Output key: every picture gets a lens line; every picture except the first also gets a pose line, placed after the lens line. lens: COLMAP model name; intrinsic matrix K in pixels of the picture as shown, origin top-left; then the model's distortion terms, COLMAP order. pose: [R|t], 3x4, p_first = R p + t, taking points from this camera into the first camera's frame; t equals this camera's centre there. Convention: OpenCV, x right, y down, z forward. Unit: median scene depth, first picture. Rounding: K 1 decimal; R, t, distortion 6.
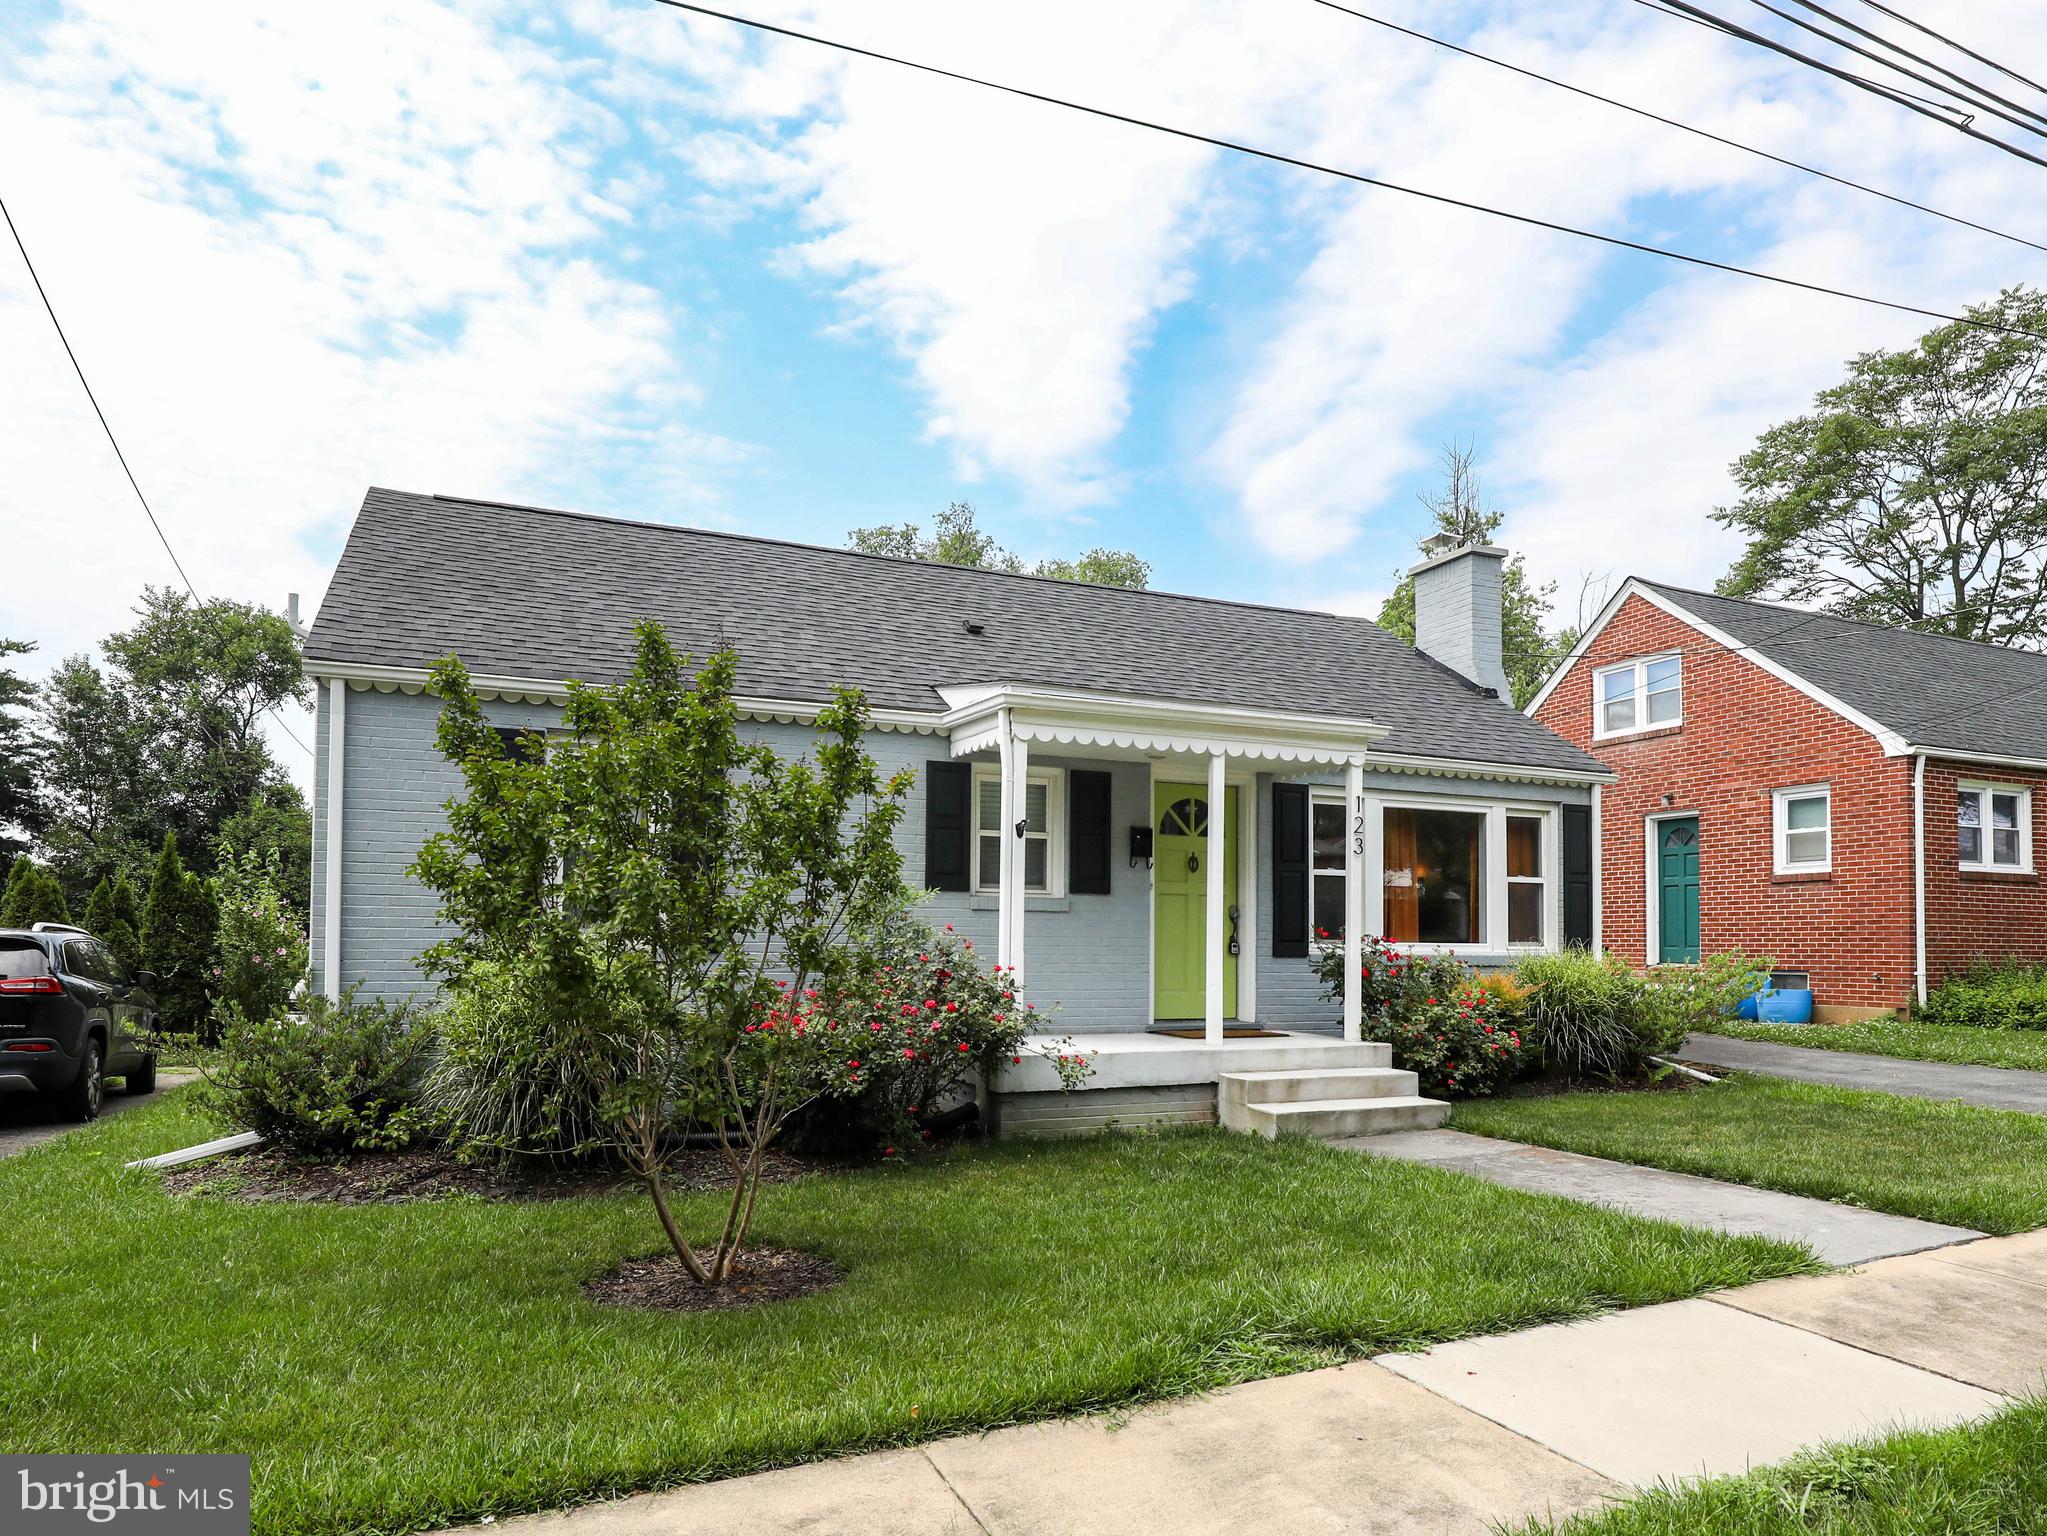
lens RADIAL K [[1150.8, 0, 1021.9], [0, 1150.8, 905.8], [0, 0, 1]] dist [-0.002838, -0.000729]
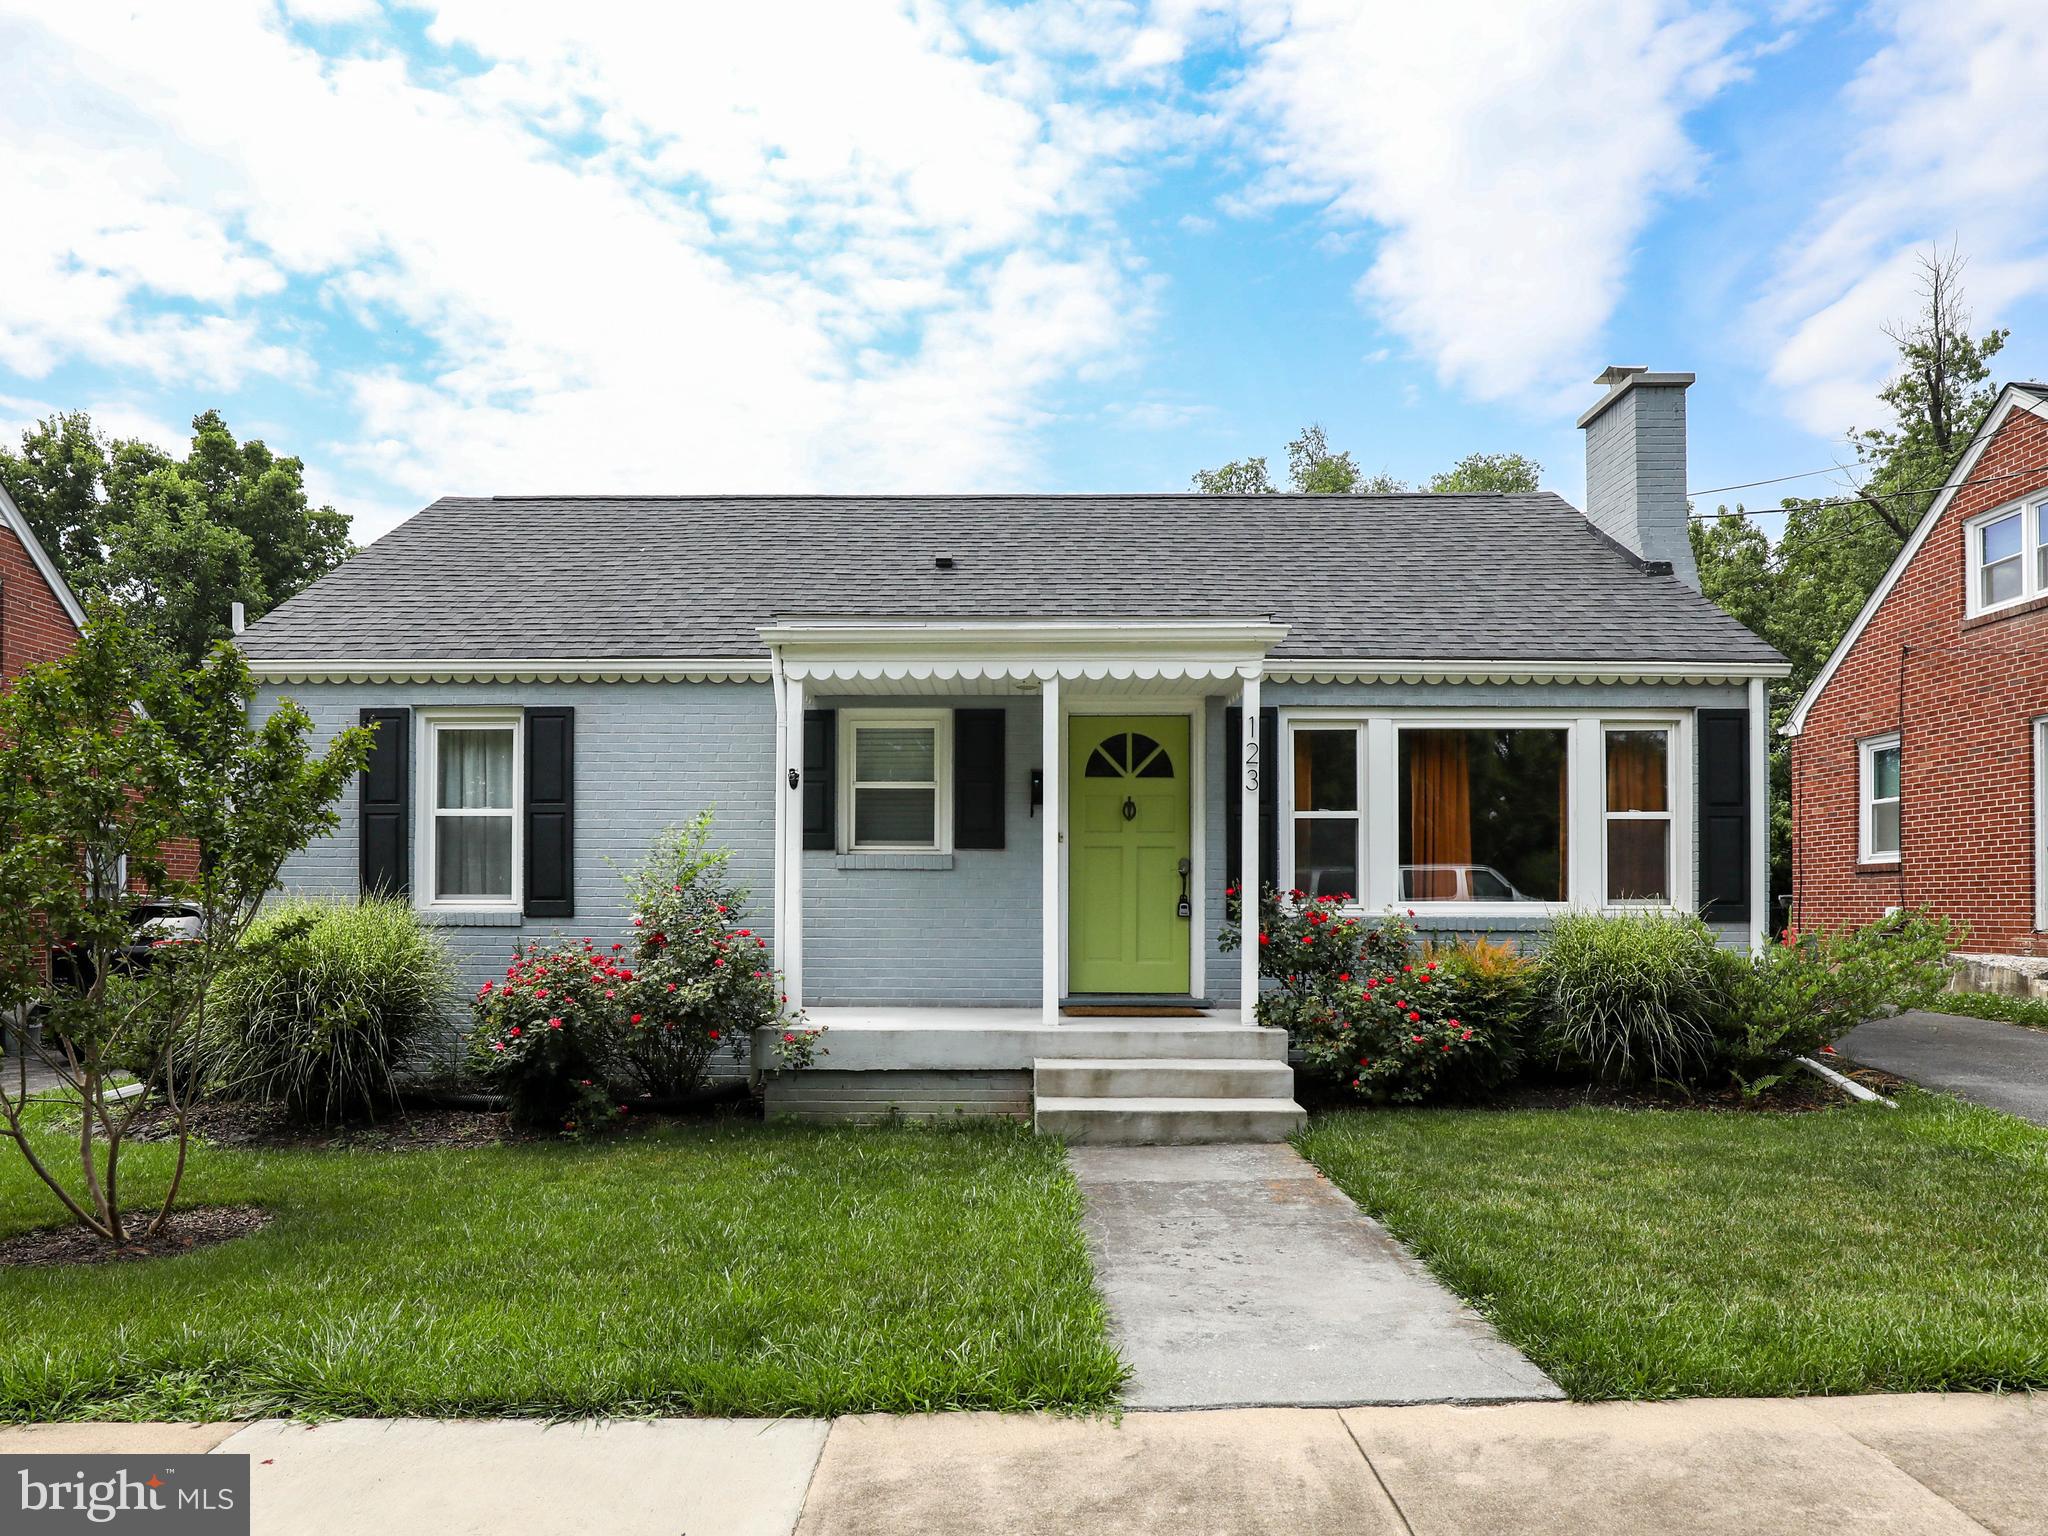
lens RADIAL K [[1164.3, 0, 1026.4], [0, 1164.3, 901.6], [0, 0, 1]] dist [-0.018797, 0.002273]
pose [[0.924272, -0.007765, -0.381655, 0.404086], [0.018930, 0.999495, 0.025506, 0.007431], [0.381264, -0.030799, 0.923953, 0.176600]]
